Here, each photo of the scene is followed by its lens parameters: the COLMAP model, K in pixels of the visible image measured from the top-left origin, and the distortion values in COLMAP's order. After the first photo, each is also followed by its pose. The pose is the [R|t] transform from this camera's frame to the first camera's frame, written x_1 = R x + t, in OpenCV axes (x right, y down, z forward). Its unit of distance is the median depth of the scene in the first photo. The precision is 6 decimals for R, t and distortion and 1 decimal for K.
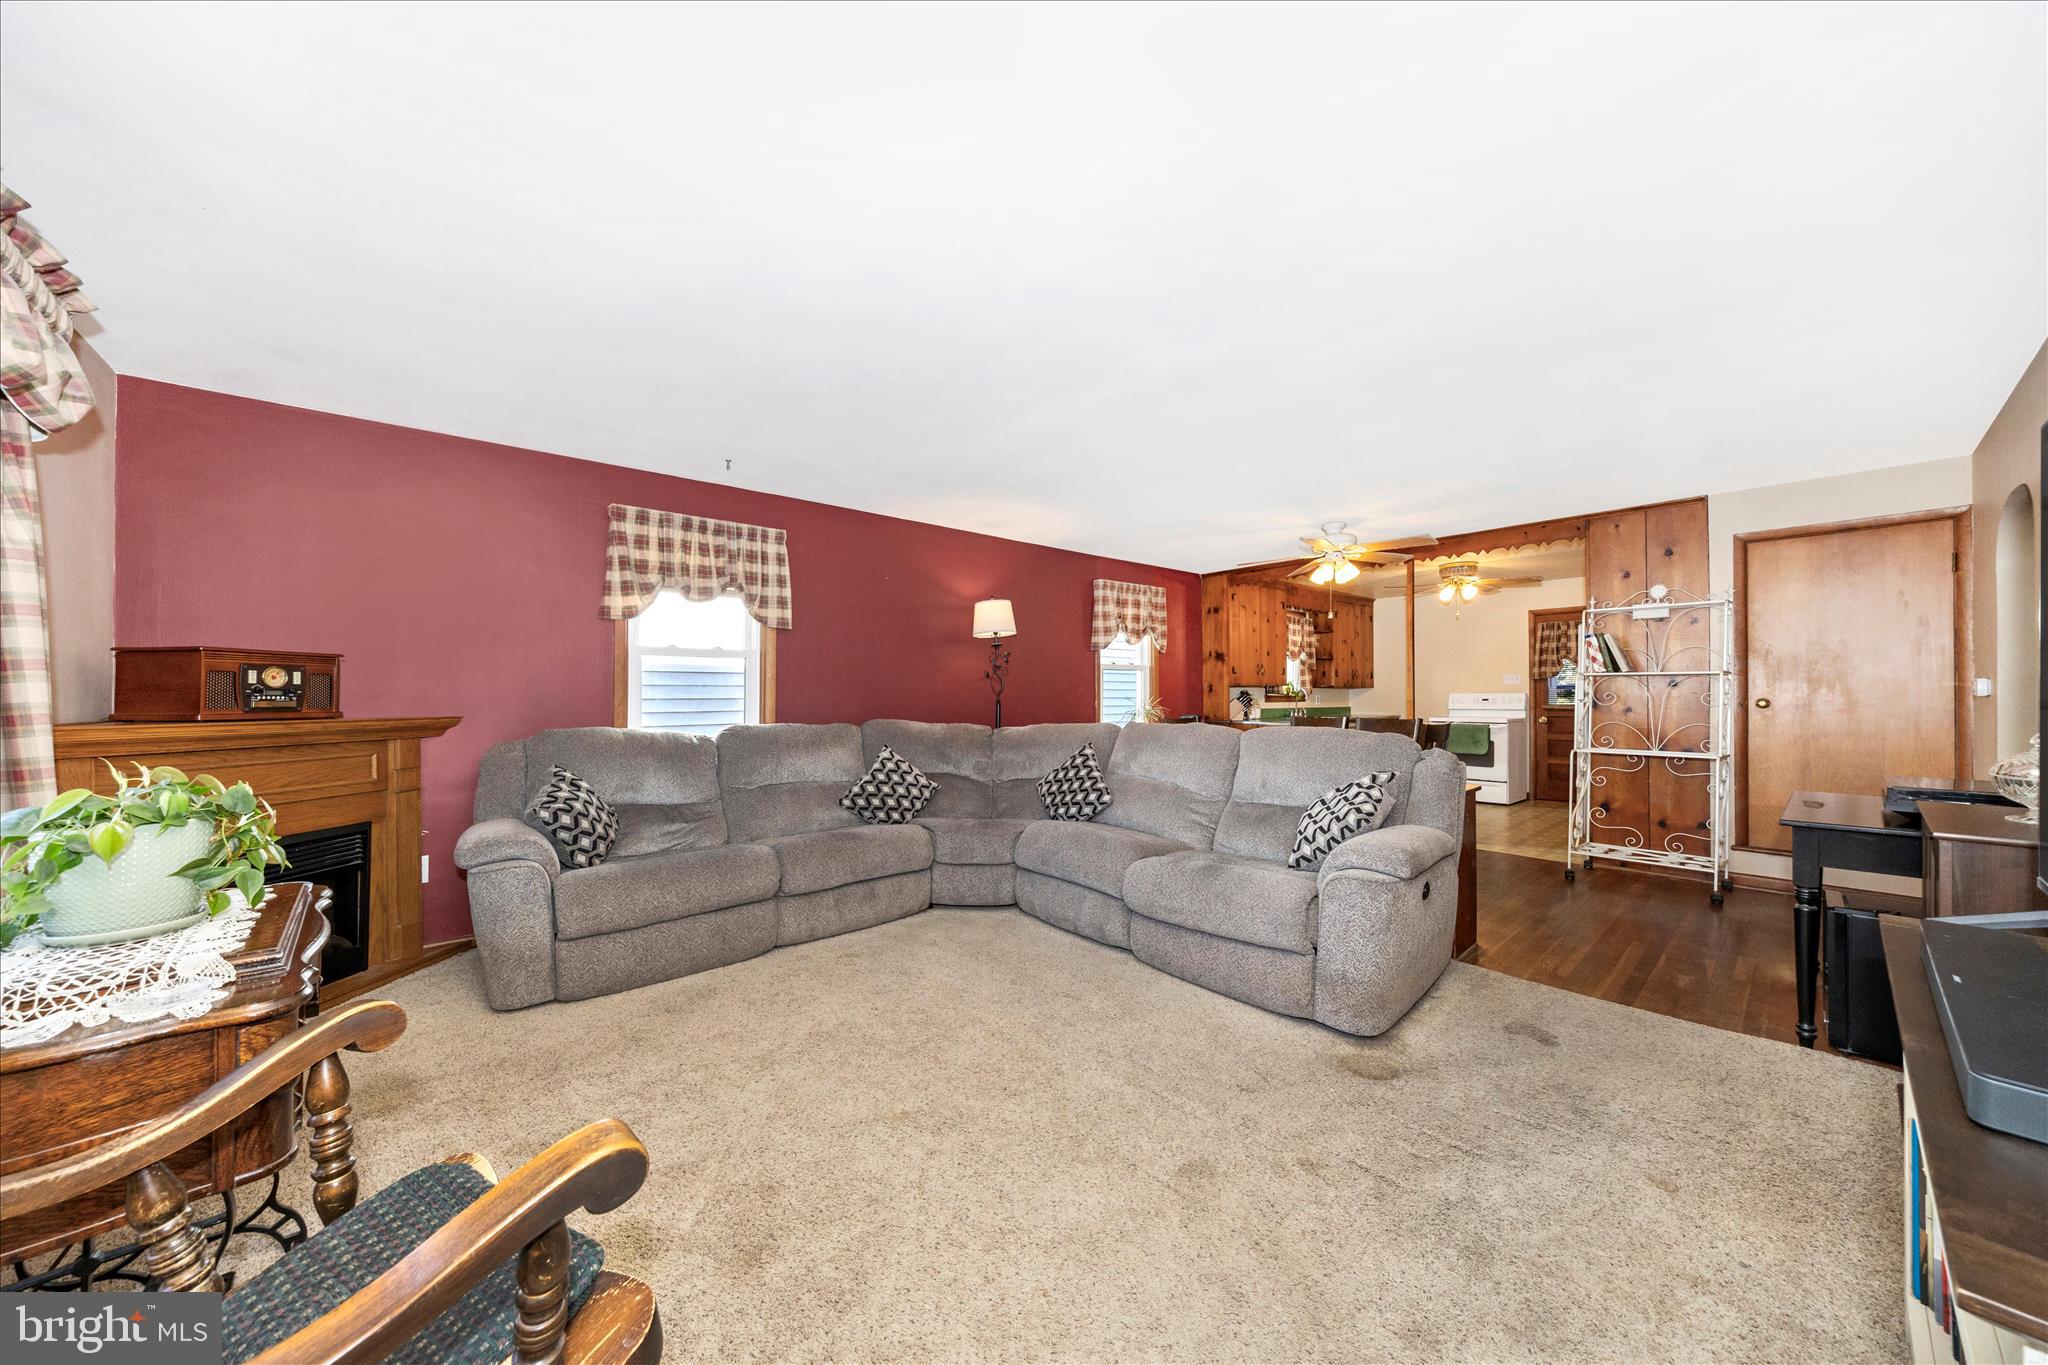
lens RADIAL K [[702.4, 0, 1035.1], [0, 702.4, 697.8], [0, 0, 1]] dist [0.001144, -0.001551]
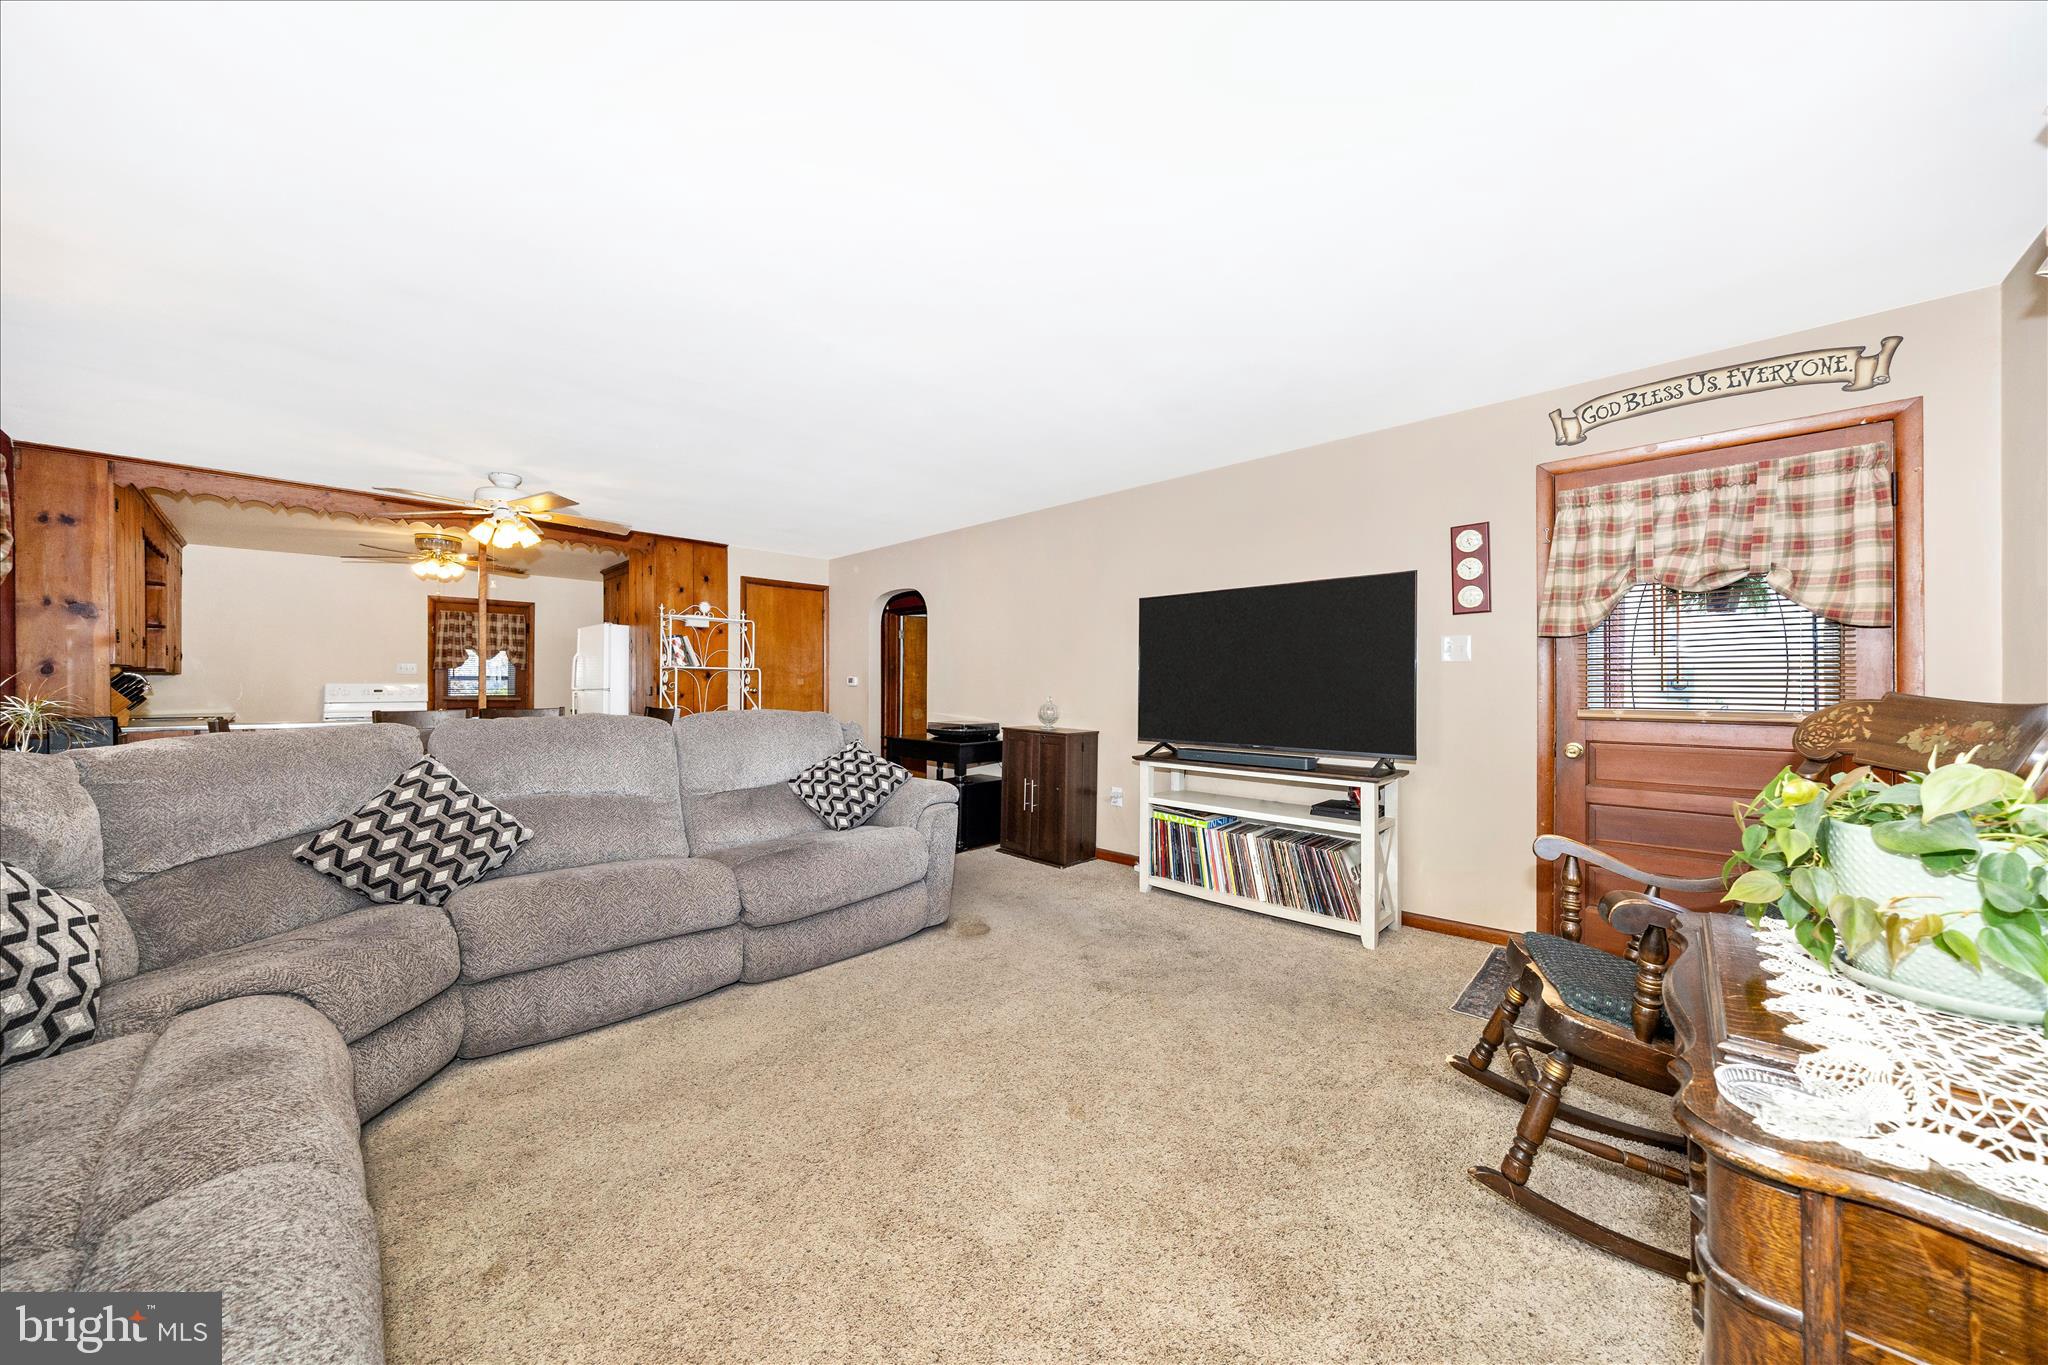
lens RADIAL K [[702.4, 0, 999.5], [0, 702.4, 693.7], [0, 0, 1]] dist [0.001144, -0.001551]
pose [[-0.068329, -0.001219, 0.997662, -0.511432], [0.001043, 0.999999, 0.001293, 0.011742], [-0.997662, 0.001128, -0.068327, 0.528133]]
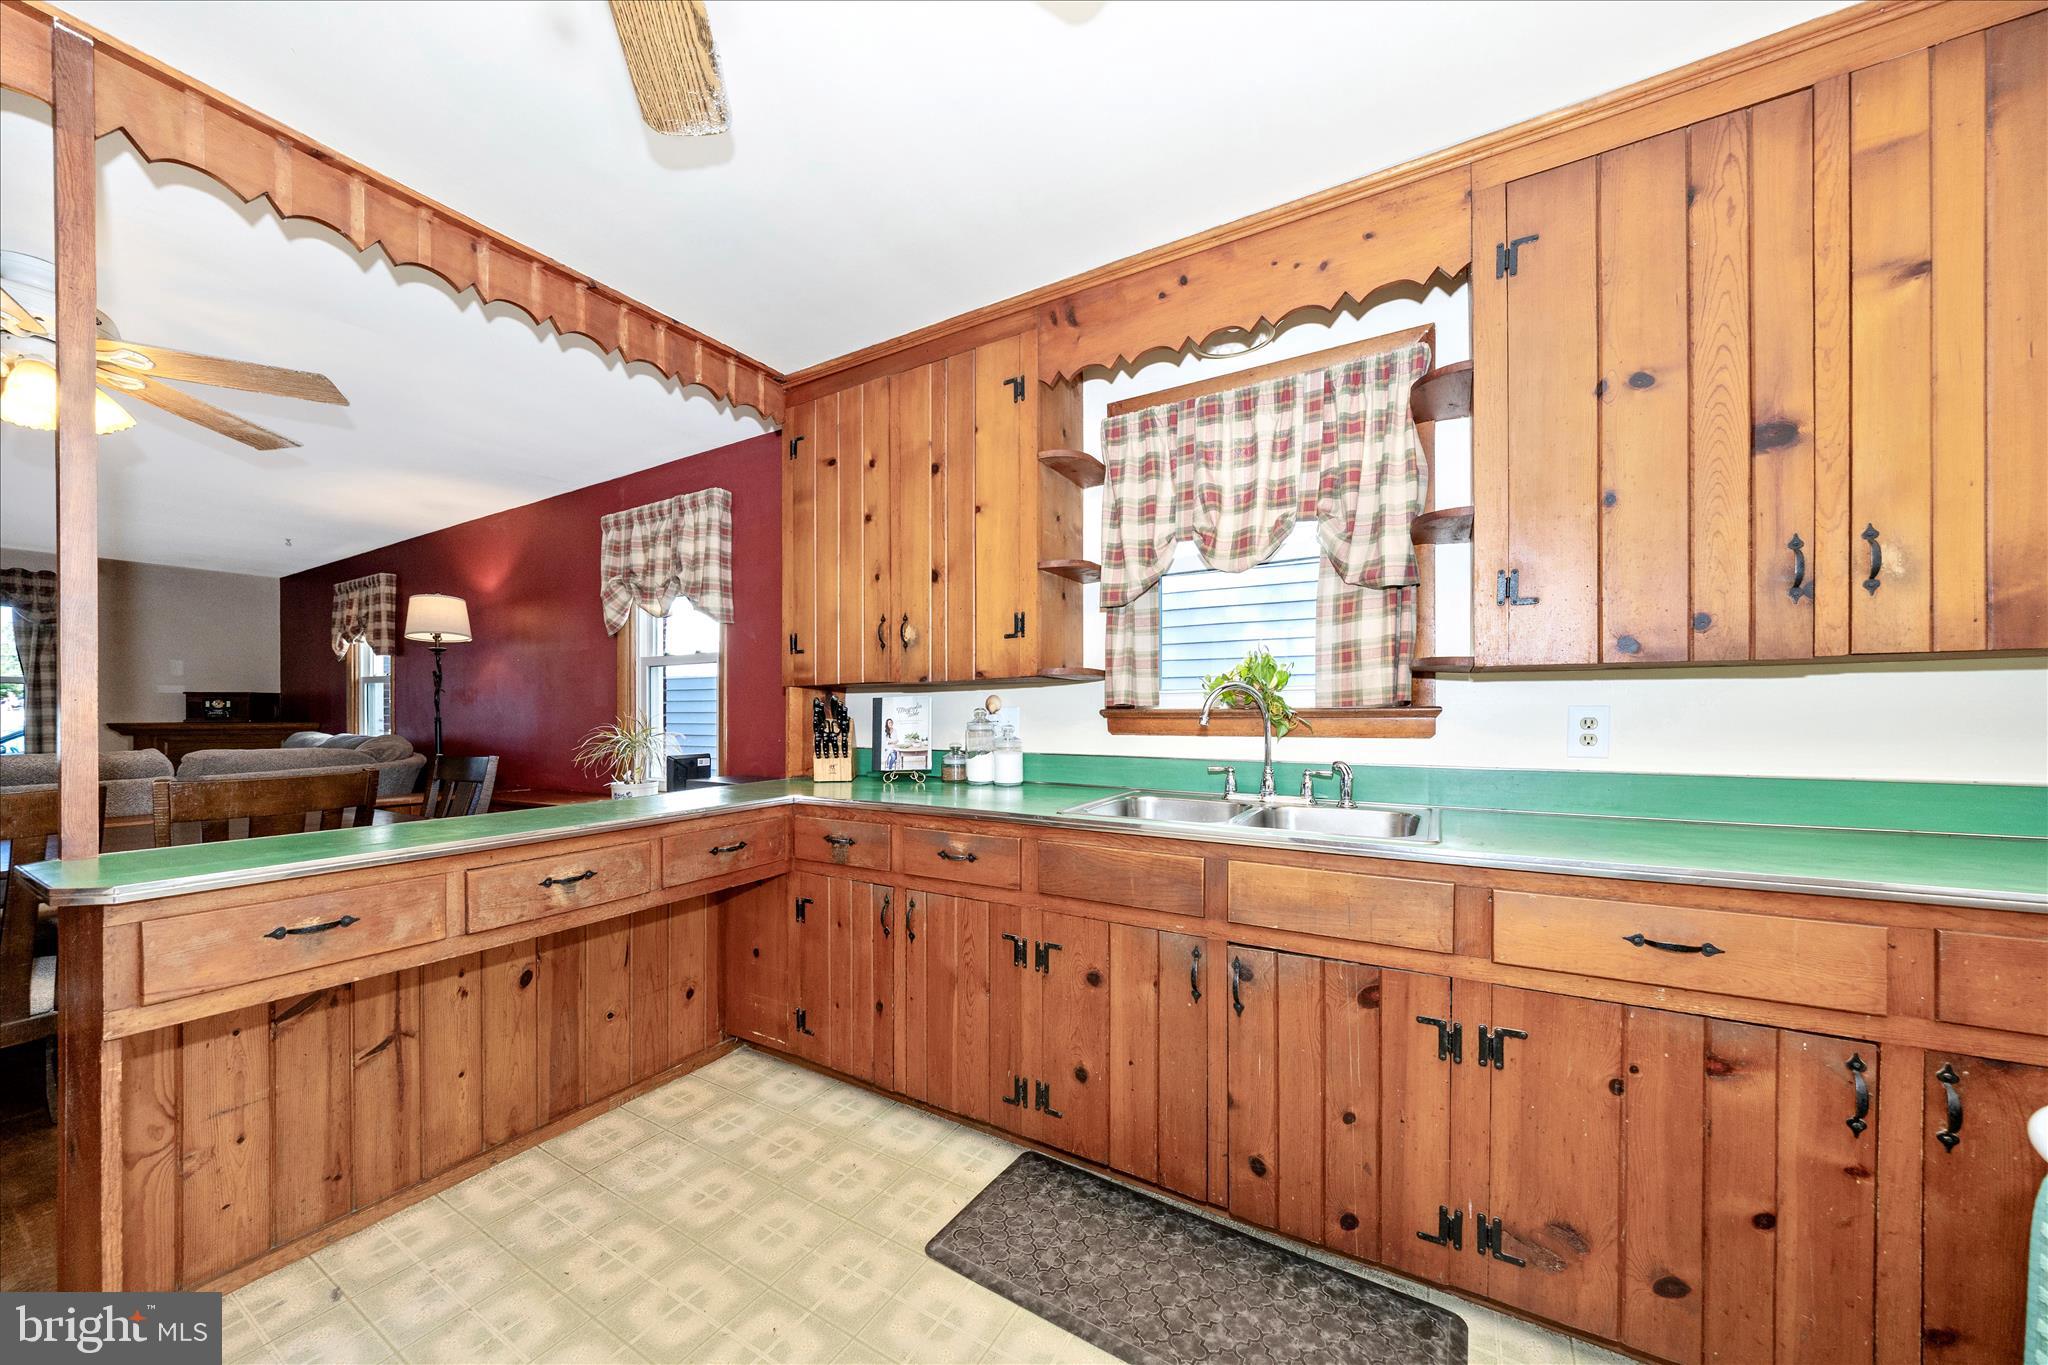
lens RADIAL K [[702.4, 0, 992.5], [0, 702.4, 720.8], [0, 0, 1]] dist [0.001144, -0.001551]
pose [[0.306577, 0.016571, -0.951702, 1.059371], [0.002384, 0.999832, 0.018177, -0.007116], [0.951843, -0.007842, 0.306485, 1.550412]]
